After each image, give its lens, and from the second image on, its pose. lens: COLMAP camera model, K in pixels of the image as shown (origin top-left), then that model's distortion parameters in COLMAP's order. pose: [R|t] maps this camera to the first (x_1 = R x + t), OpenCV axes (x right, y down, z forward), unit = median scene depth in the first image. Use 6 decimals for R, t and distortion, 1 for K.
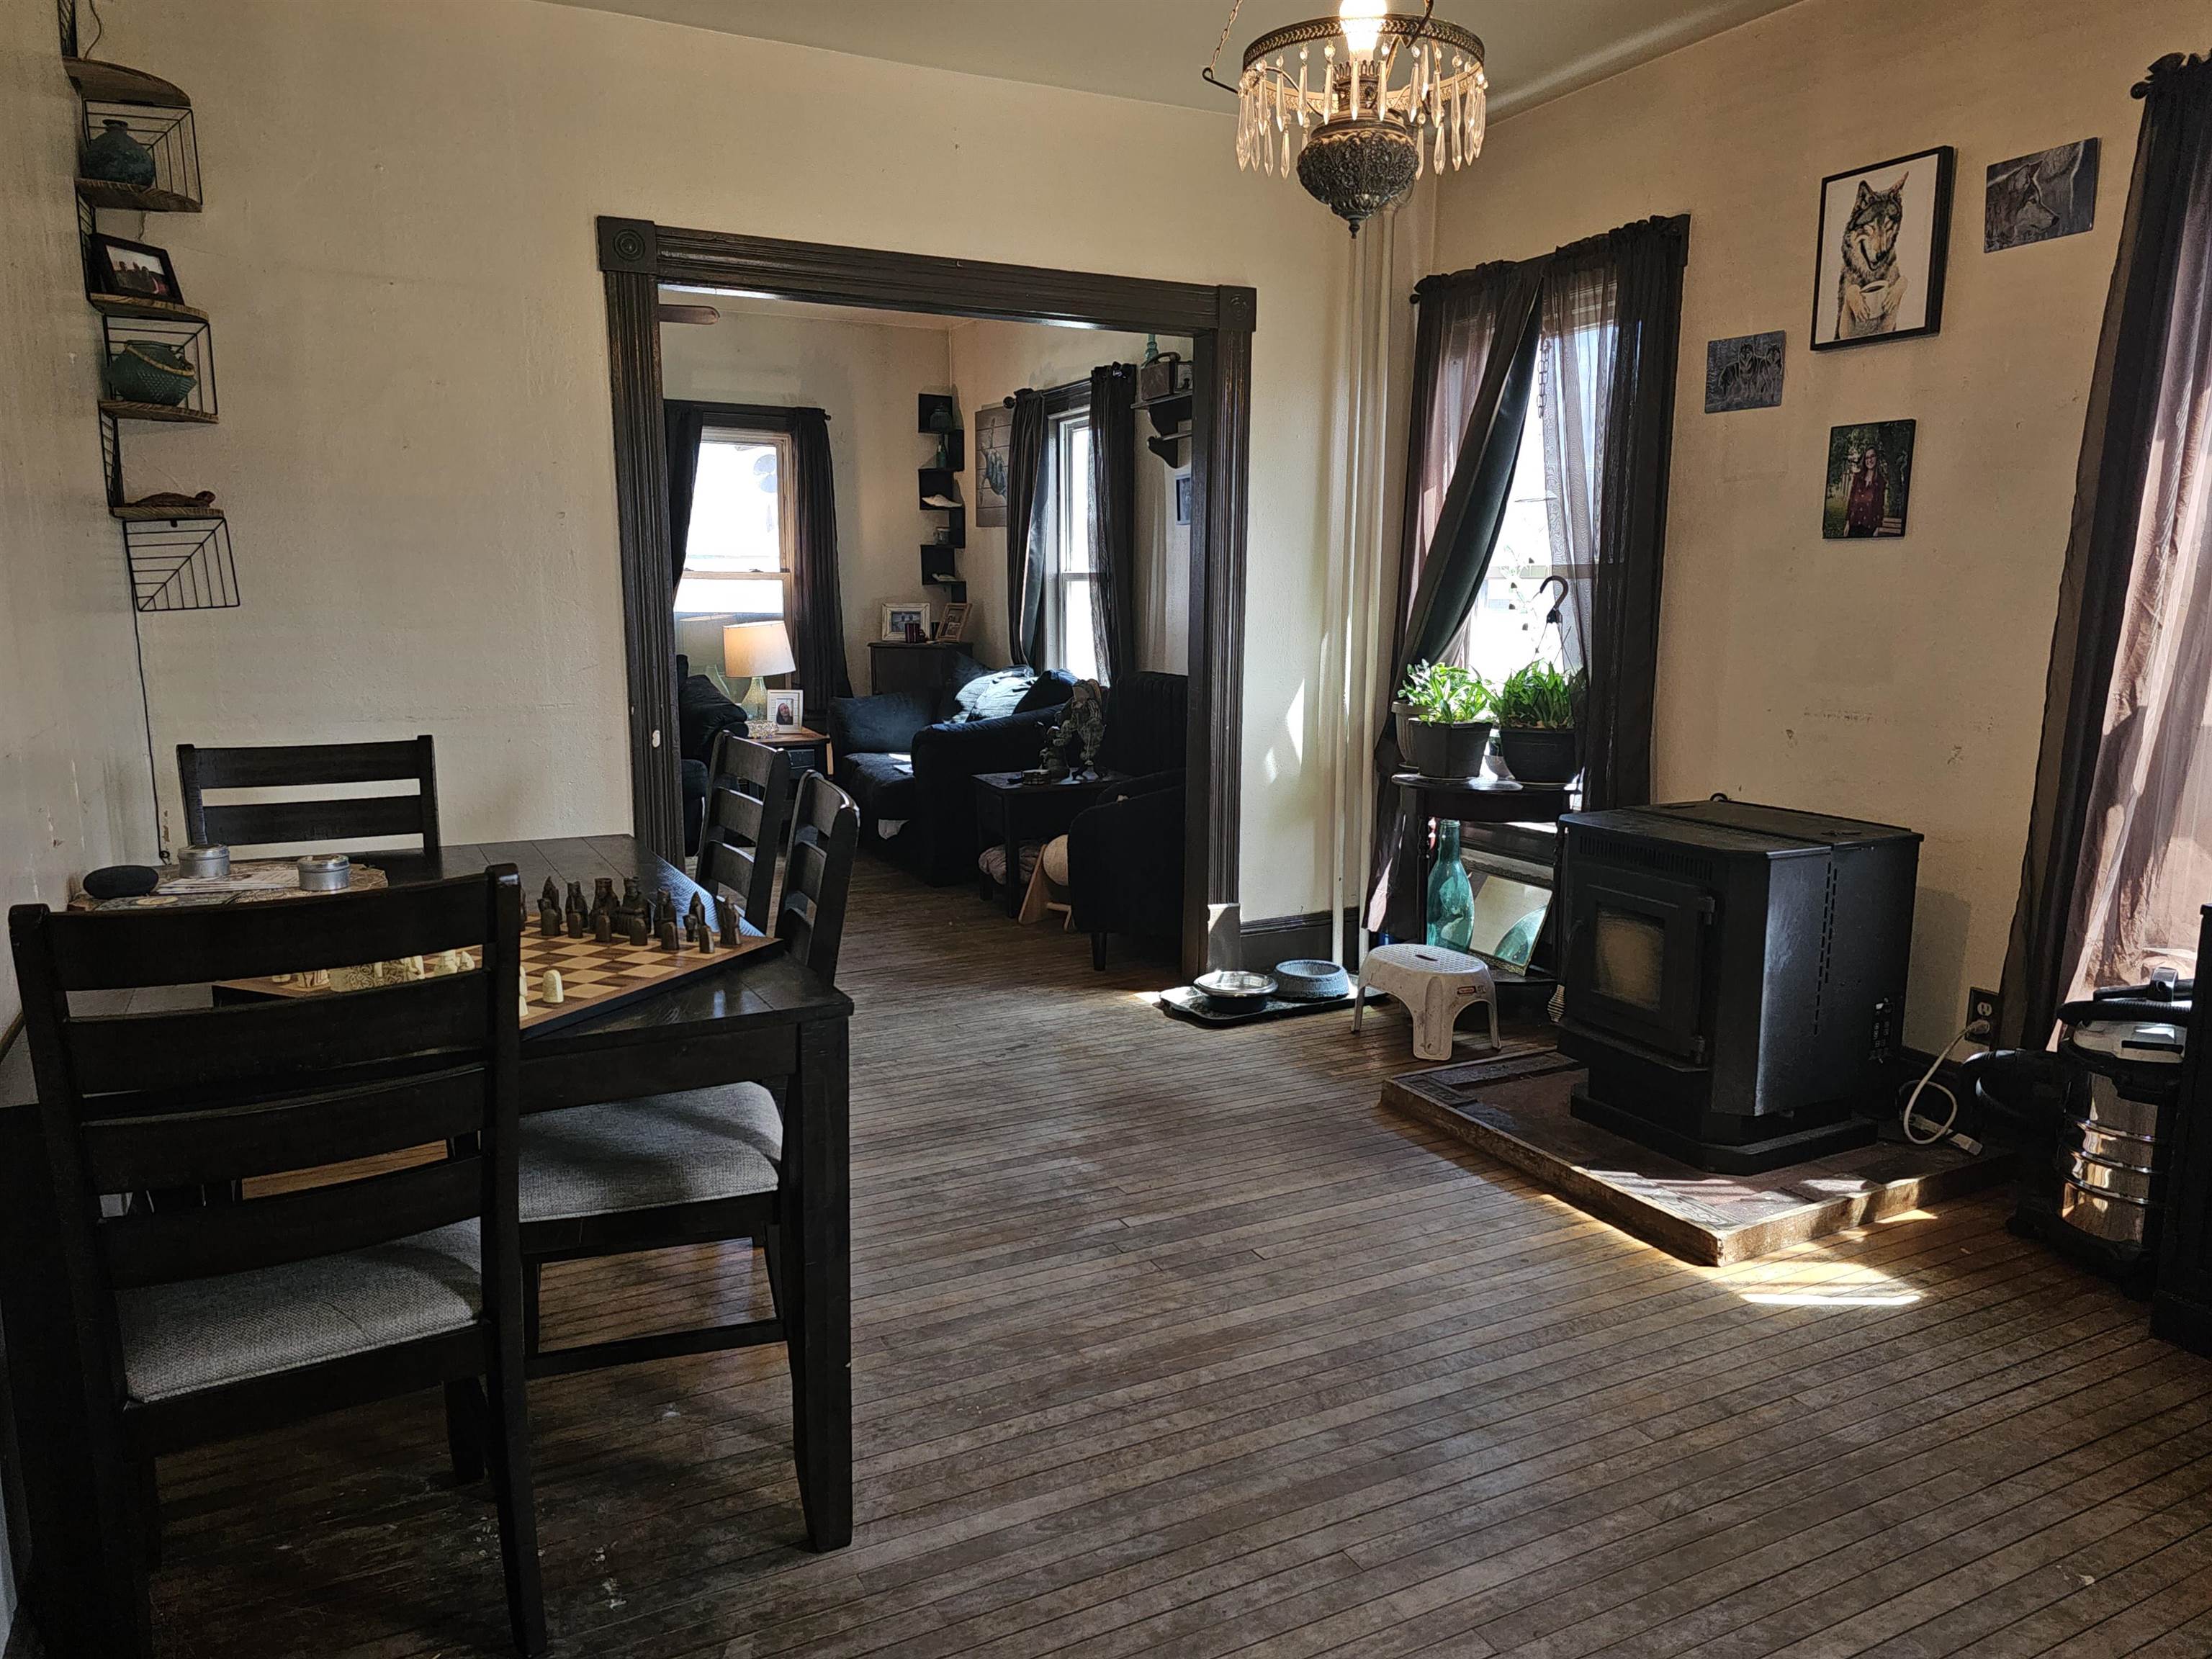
lens RADIAL K [[1496.3, 0, 1118.9], [0, 1496.3, 862.7], [0, 0, 1]] dist [0.047370, -0.042263]
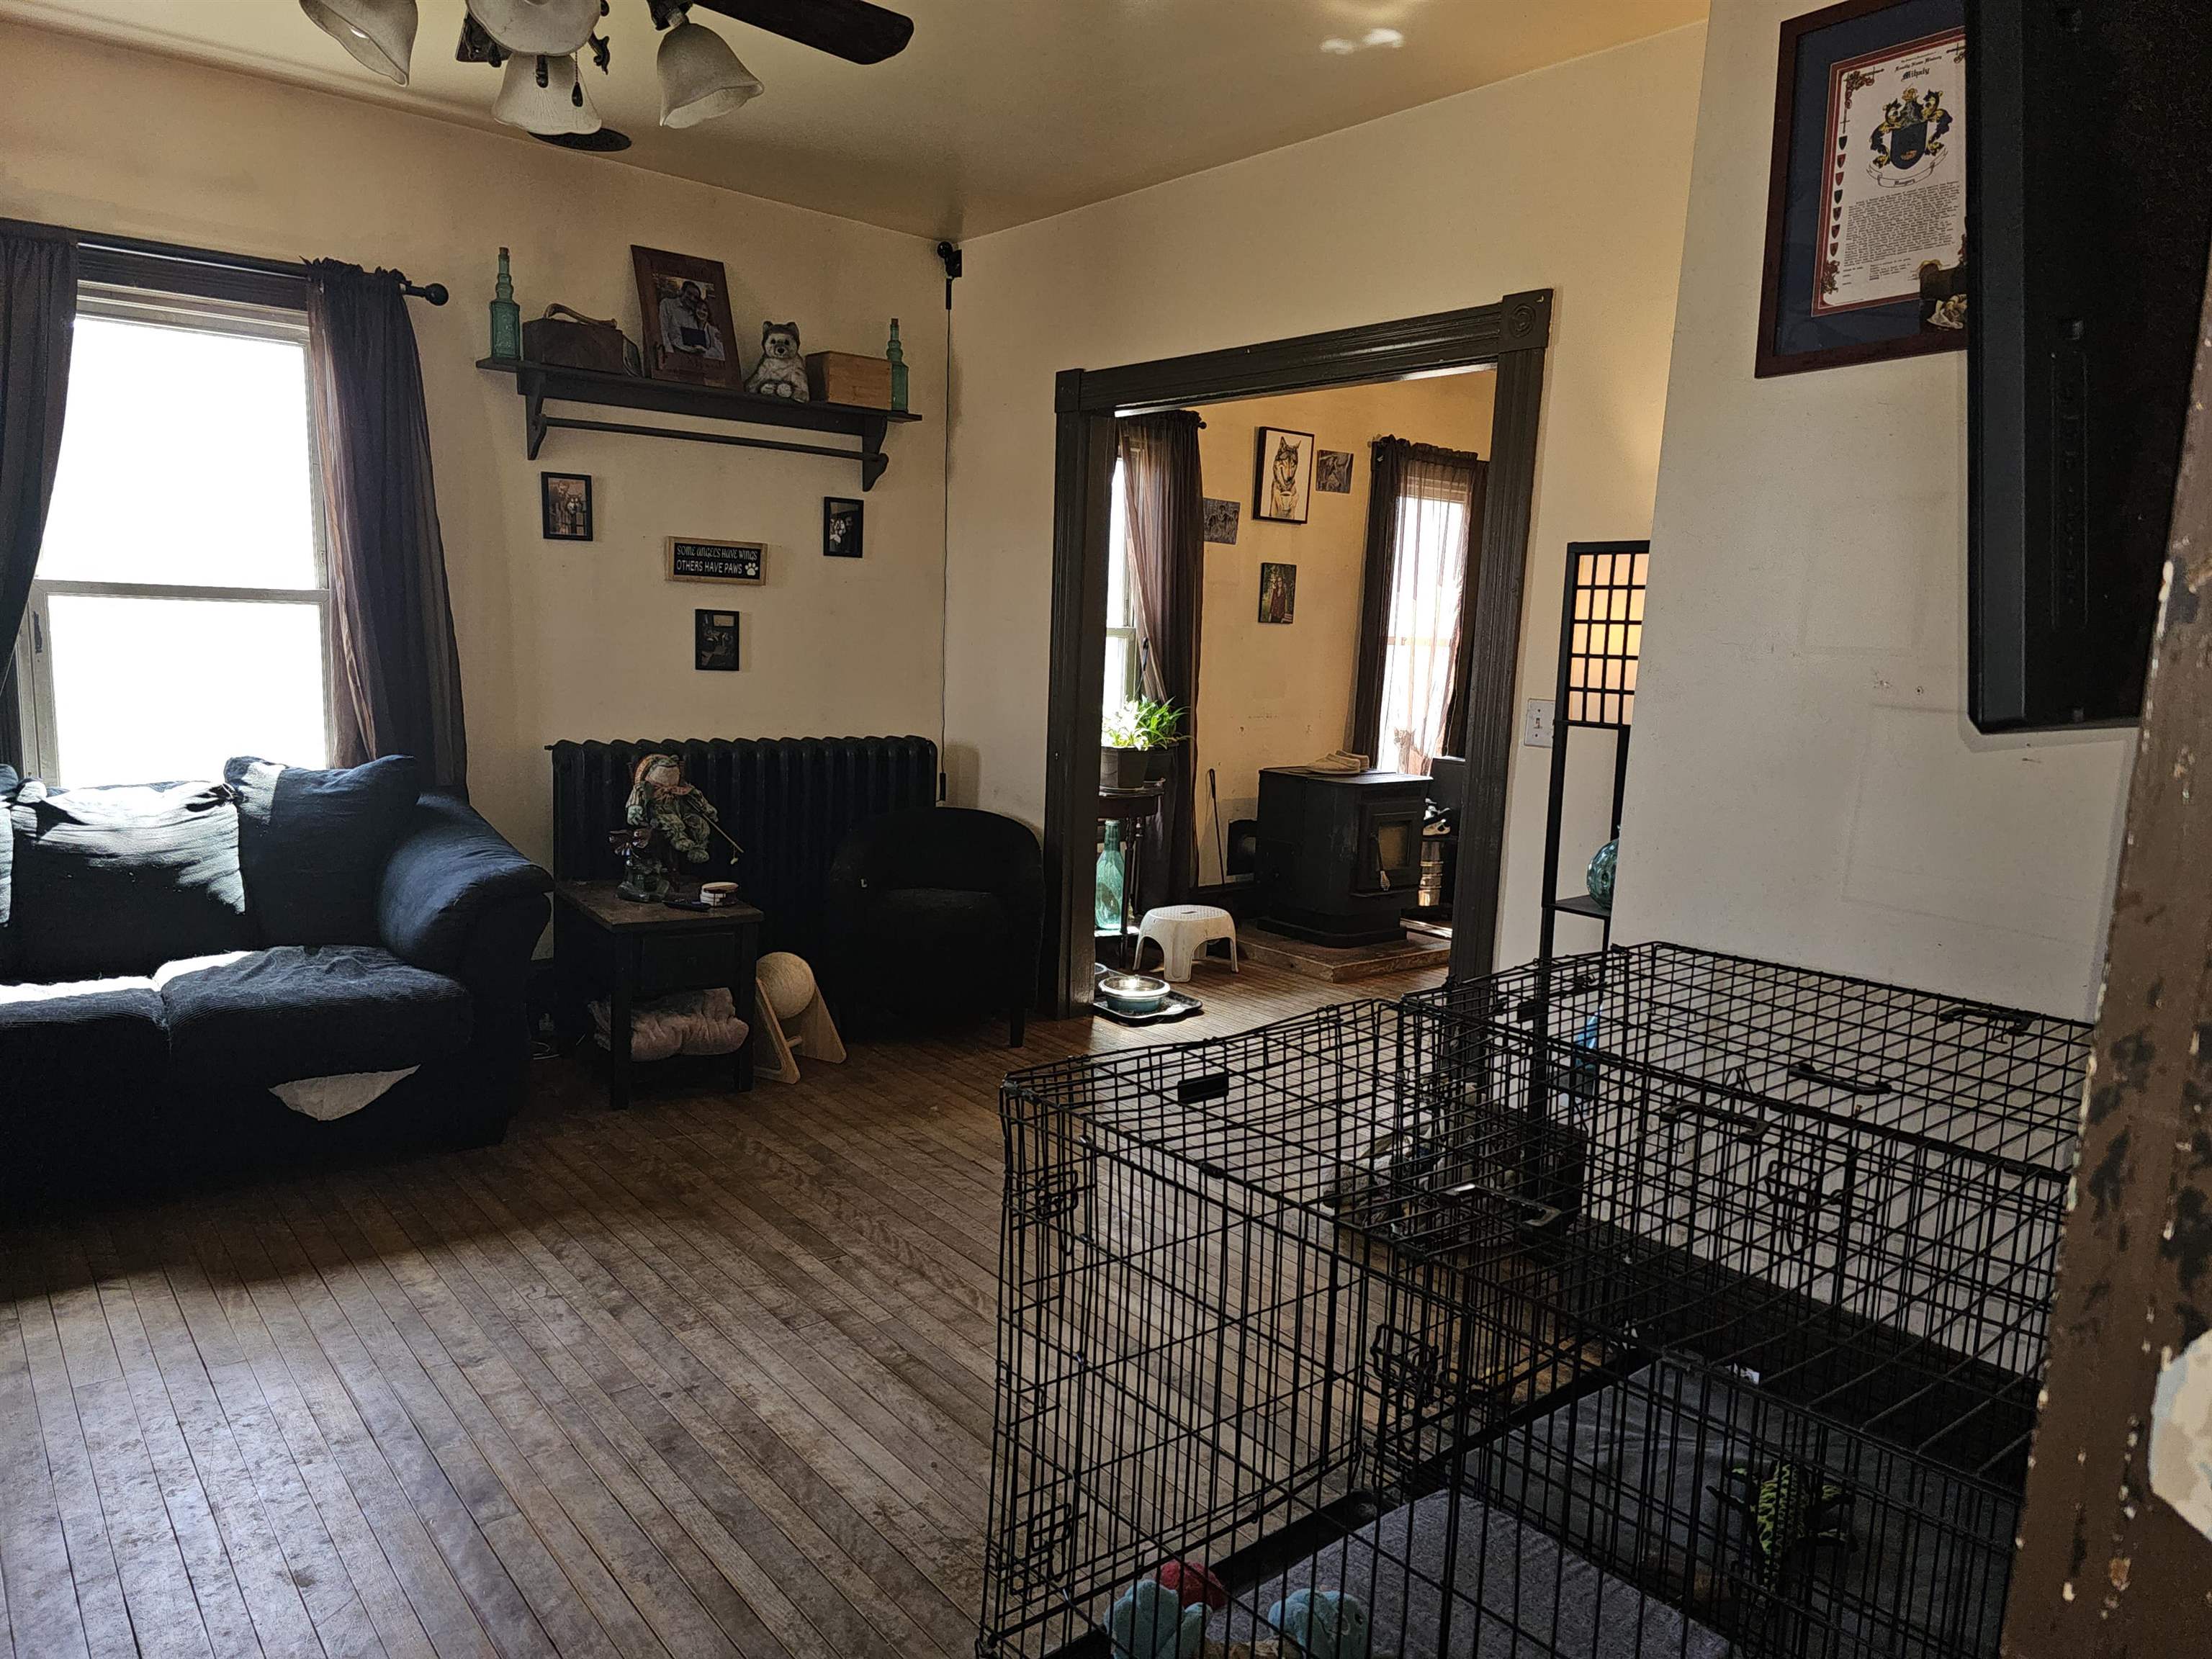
lens RADIAL K [[1496.3, 0, 1118.9], [0, 1496.3, 862.7], [0, 0, 1]] dist [0.047370, -0.042263]
pose [[-0.206637, -0.176724, 0.962325, -1.366522], [0.137249, 0.968592, 0.207346, -0.347564], [-0.968743, 0.174923, -0.175892, 1.610183]]
